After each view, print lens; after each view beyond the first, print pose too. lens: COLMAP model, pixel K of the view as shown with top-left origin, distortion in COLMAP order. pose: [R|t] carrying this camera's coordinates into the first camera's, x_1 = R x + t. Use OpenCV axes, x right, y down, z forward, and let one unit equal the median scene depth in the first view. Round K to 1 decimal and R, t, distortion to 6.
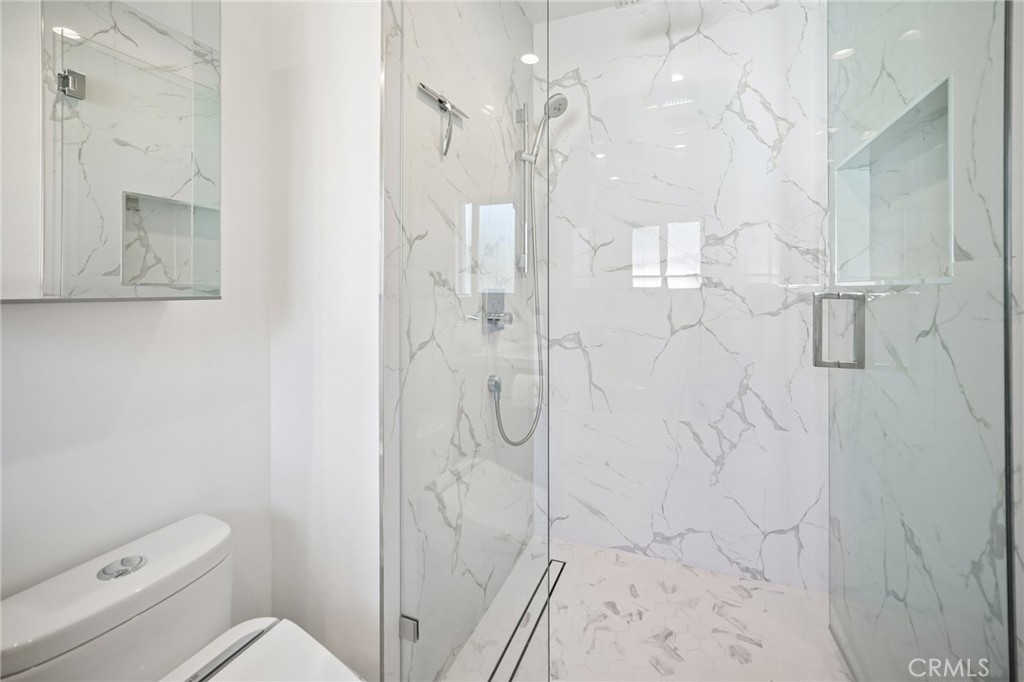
lens RADIAL K [[433.8, 0, 512.3], [0, 433.8, 288.1], [0, 0, 1]] dist [-0.028725, 0.000010]
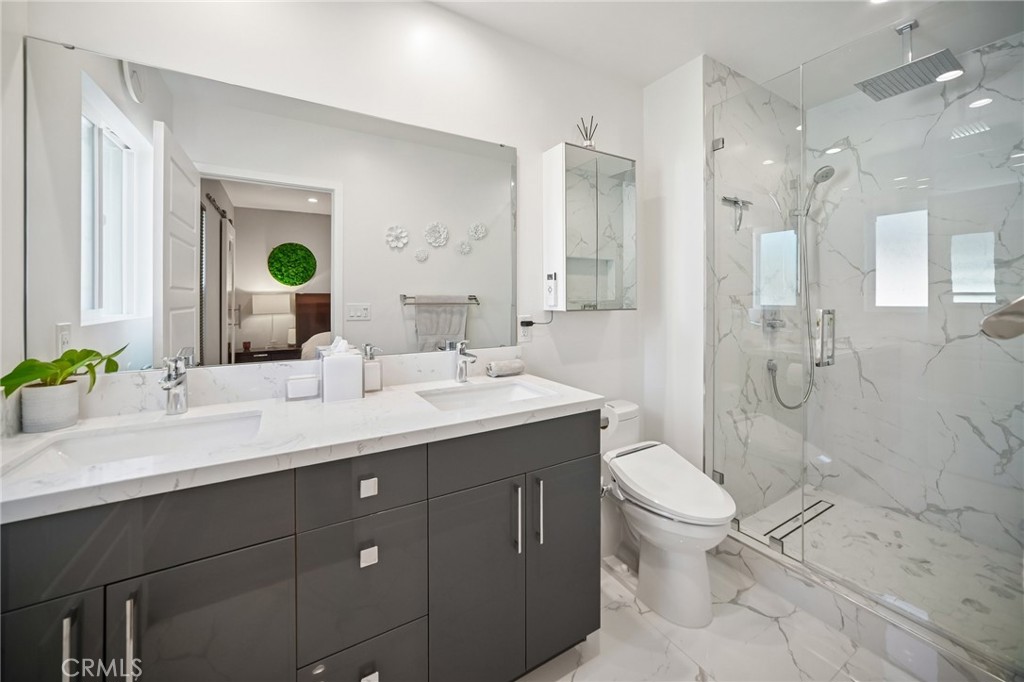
lens RADIAL K [[386.2, 0, 514.7], [0, 386.2, 299.5], [0, 0, 1]] dist [-0.022423, 0.008540]
pose [[0.797432, -0.001186, -0.603408, 0.049694], [0.003583, 0.999990, 0.002771, -0.022590], [0.603399, -0.004372, 0.797428, -0.638525]]
